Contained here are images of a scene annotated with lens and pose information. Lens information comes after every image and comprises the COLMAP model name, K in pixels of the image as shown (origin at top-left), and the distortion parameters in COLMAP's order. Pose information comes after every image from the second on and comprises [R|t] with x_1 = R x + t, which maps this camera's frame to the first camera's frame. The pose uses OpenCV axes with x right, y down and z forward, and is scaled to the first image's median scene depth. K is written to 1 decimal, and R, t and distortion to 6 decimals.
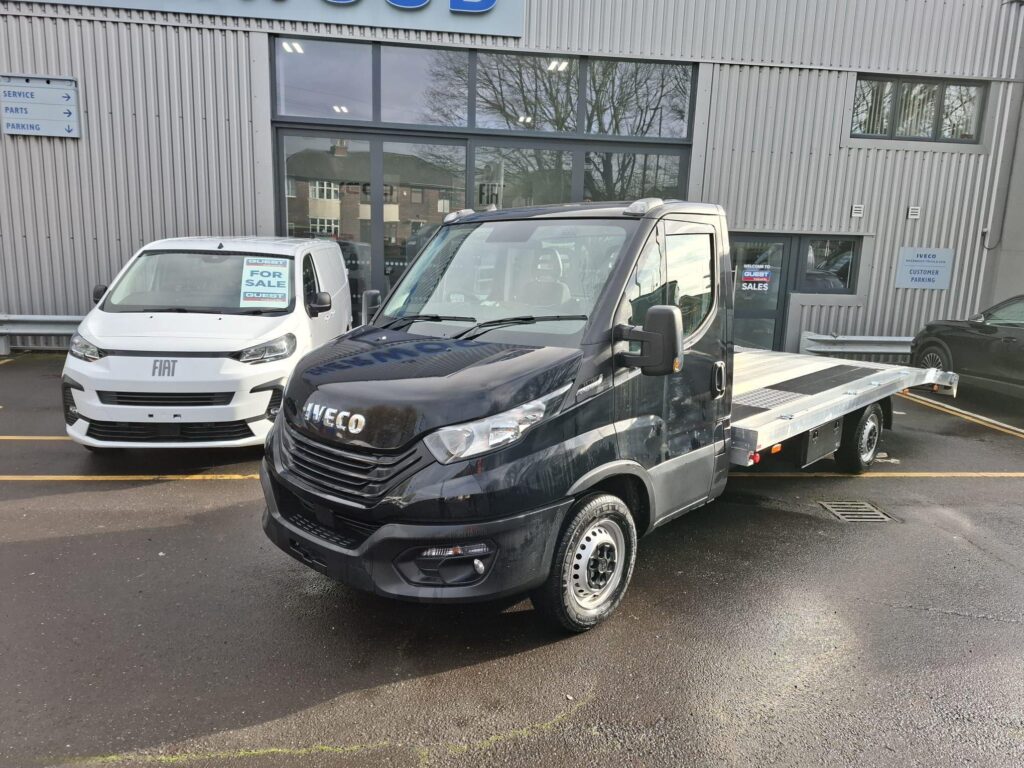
lens RADIAL K [[729.7, 0, 515.9], [0, 729.7, 365.1], [0, 0, 1]] dist [0.052734, -0.062398]
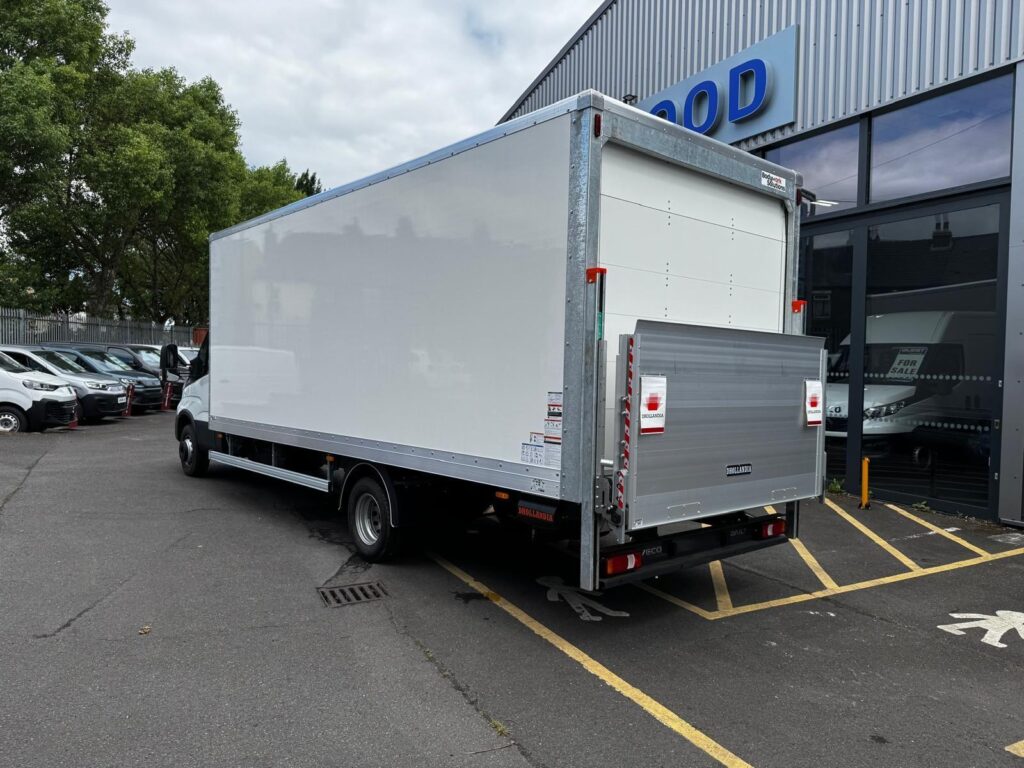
lens RADIAL K [[732.7, 0, 507.1], [0, 732.7, 380.7], [0, 0, 1]] dist [0.044571, -0.056789]
pose [[0.347934, -0.003830, -0.937511, 0.895096], [-0.162176, 0.984670, -0.064211, -0.023897], [0.923385, 0.174383, 0.341979, 0.520369]]
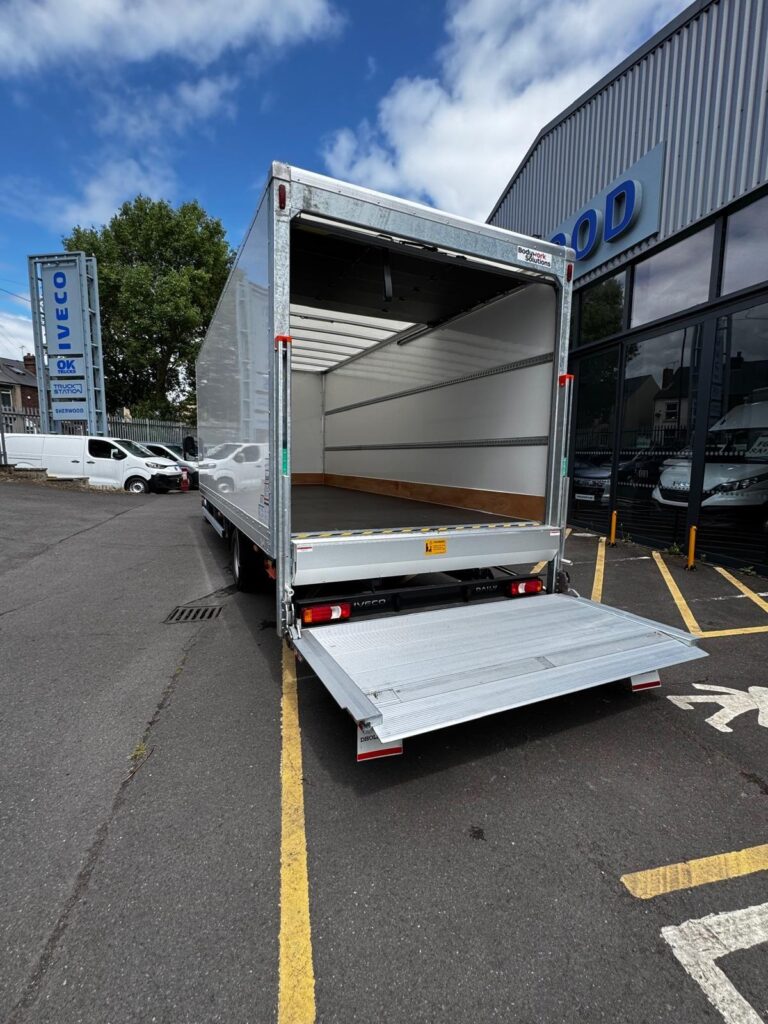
lens RADIAL K [[469.5, 0, 383.0], [0, 469.5, 508.2], [0, 0, 1]] dist [0.000635, 0.000628]
pose [[0.084519, 0.083323, -0.992932, 0.807207], [-0.174039, 0.982414, 0.067626, -0.054183], [0.981105, 0.167093, 0.097534, 0.768434]]
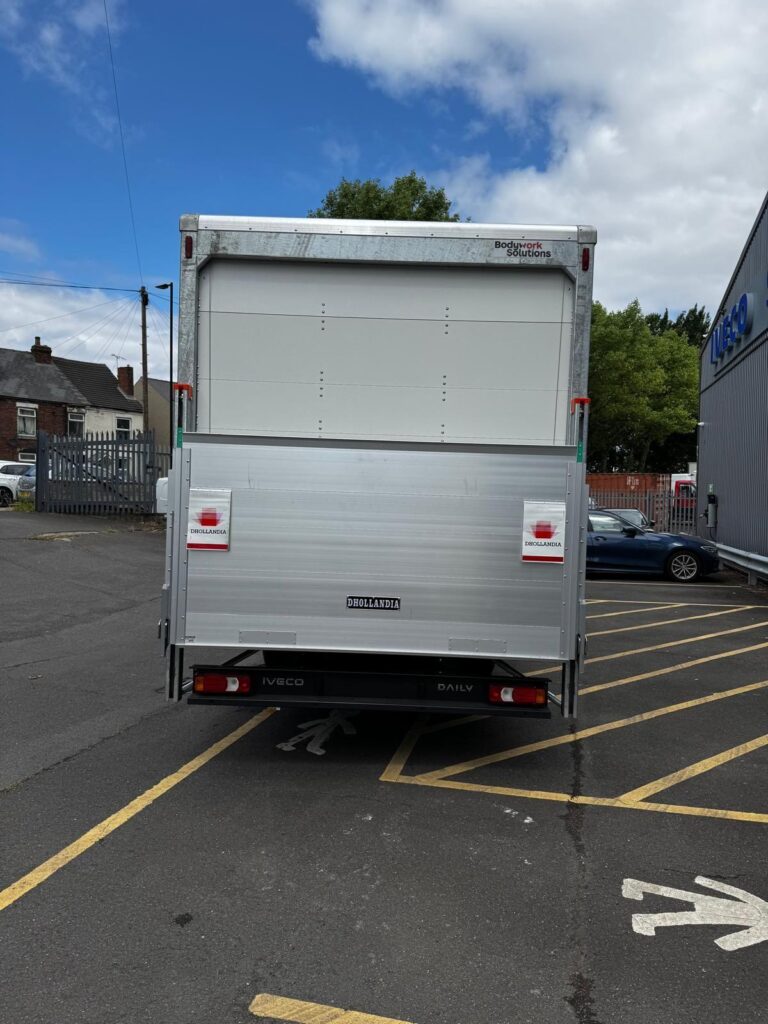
lens RADIAL K [[729.7, 0, 381.7], [0, 729.7, 507.5], [0, 0, 1]] dist [0.052734, -0.062398]
pose [[-0.373328, -0.029021, -0.927245, 0.870137], [-0.186334, 0.981487, 0.044304, -0.099331], [0.908793, 0.189317, -0.371825, 1.018180]]
